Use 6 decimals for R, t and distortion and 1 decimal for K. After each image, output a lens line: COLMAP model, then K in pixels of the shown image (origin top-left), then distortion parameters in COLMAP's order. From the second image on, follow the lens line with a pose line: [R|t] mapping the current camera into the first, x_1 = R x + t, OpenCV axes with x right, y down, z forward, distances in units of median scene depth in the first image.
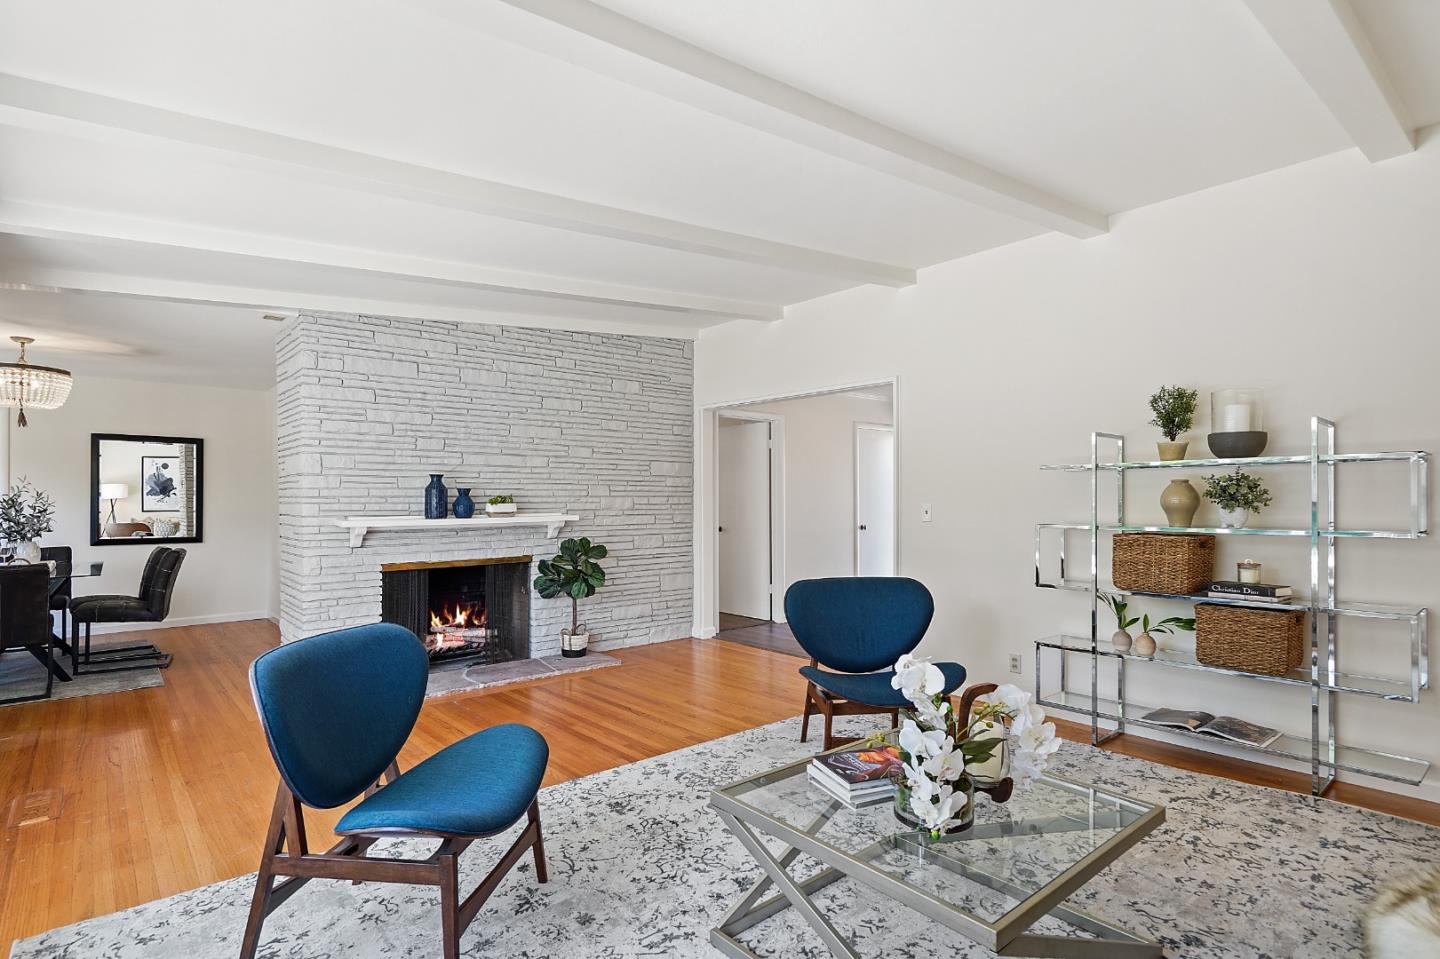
lens RADIAL K [[734.0, 0, 720.0], [0, 734.0, 479.5], [0, 0, 1]] dist [0.001272, 0.000593]
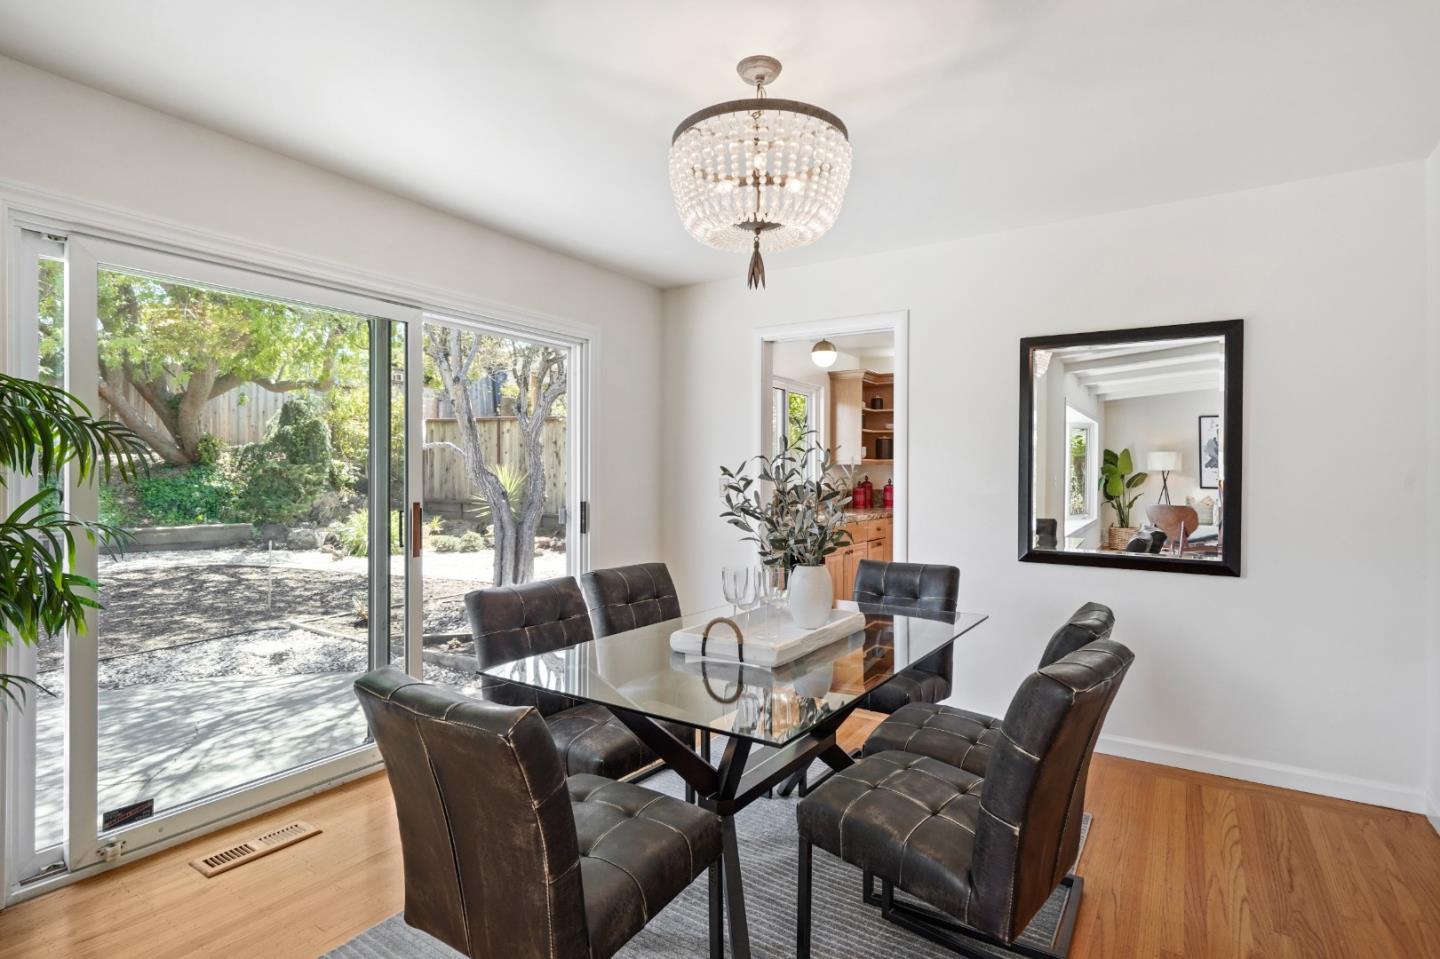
lens RADIAL K [[734.0, 0, 720.0], [0, 734.0, 479.5], [0, 0, 1]] dist [0.001272, 0.000593]
pose [[0.291241, 0.013026, -0.956561, -0.413129], [0.020166, 0.999602, 0.019752, 0.019425], [0.956437, -0.025042, 0.290862, 0.626380]]
